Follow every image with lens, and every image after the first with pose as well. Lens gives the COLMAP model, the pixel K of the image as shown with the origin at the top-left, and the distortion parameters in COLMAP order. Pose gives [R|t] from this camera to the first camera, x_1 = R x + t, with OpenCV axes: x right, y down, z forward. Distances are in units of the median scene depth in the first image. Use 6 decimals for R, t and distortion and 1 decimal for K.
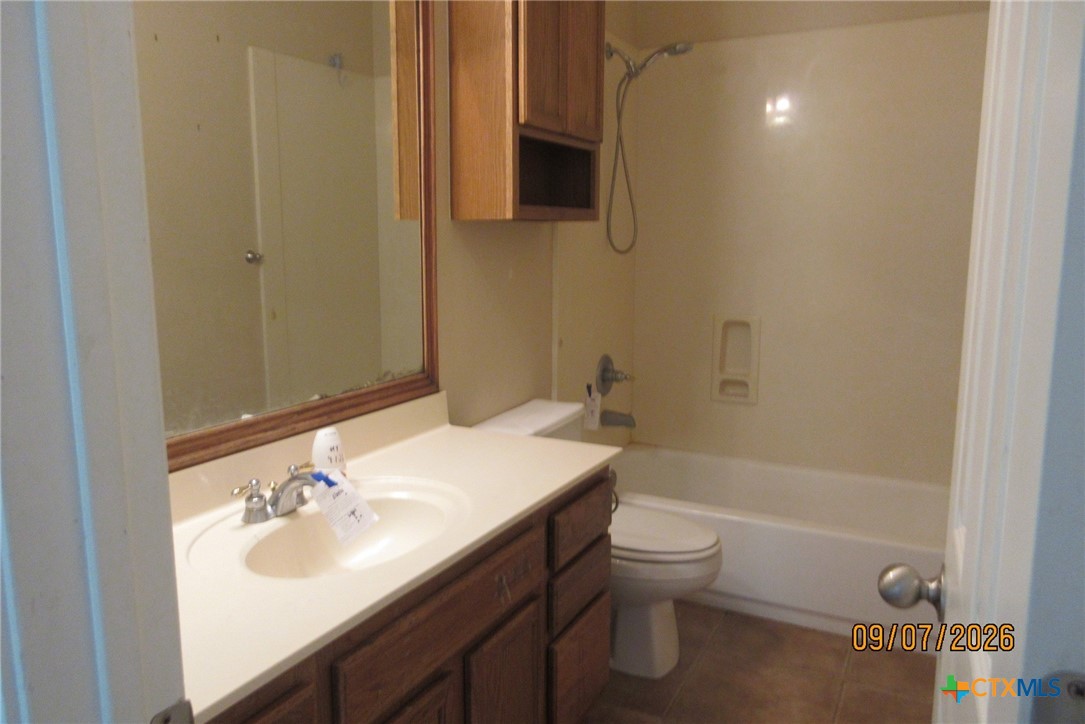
lens RADIAL K [[804.2, 0, 542.4], [0, 804.2, 362.1], [0, 0, 1]] dist [-0.012707, 0.018291]
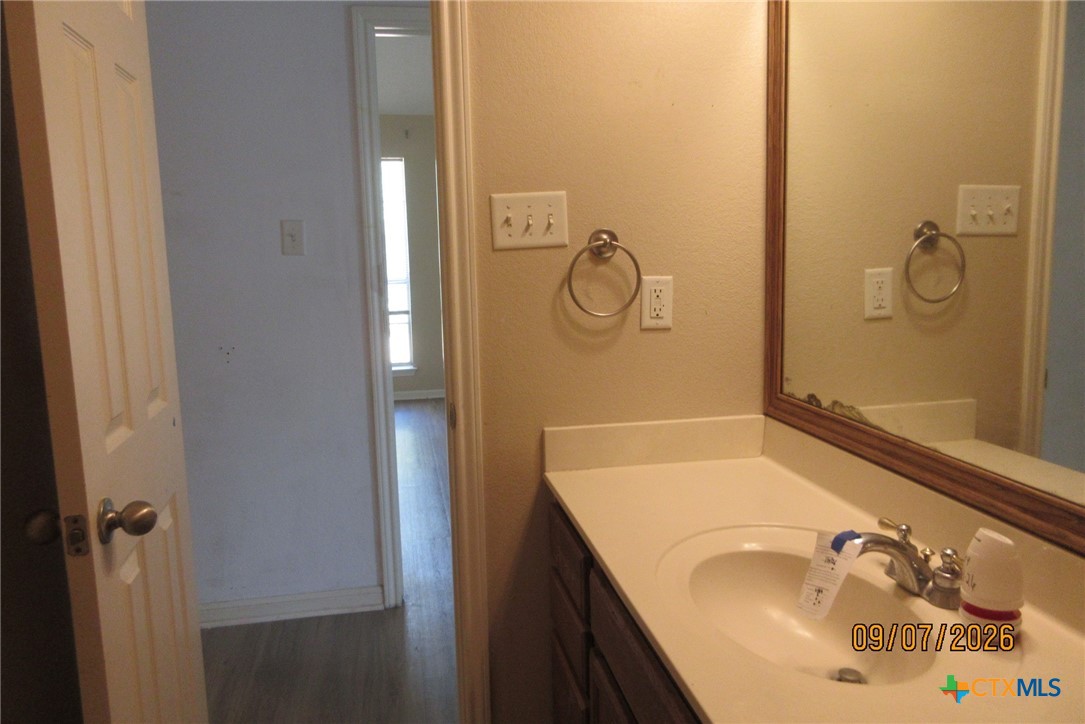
lens RADIAL K [[804.2, 0, 542.3], [0, 804.2, 360.8], [0, 0, 1]] dist [-0.012707, 0.018291]
pose [[-0.786499, 0.106393, -0.608359, 0.379053], [-0.075524, 0.961088, 0.265719, -0.188322], [0.612957, 0.254934, -0.747859, 1.267127]]
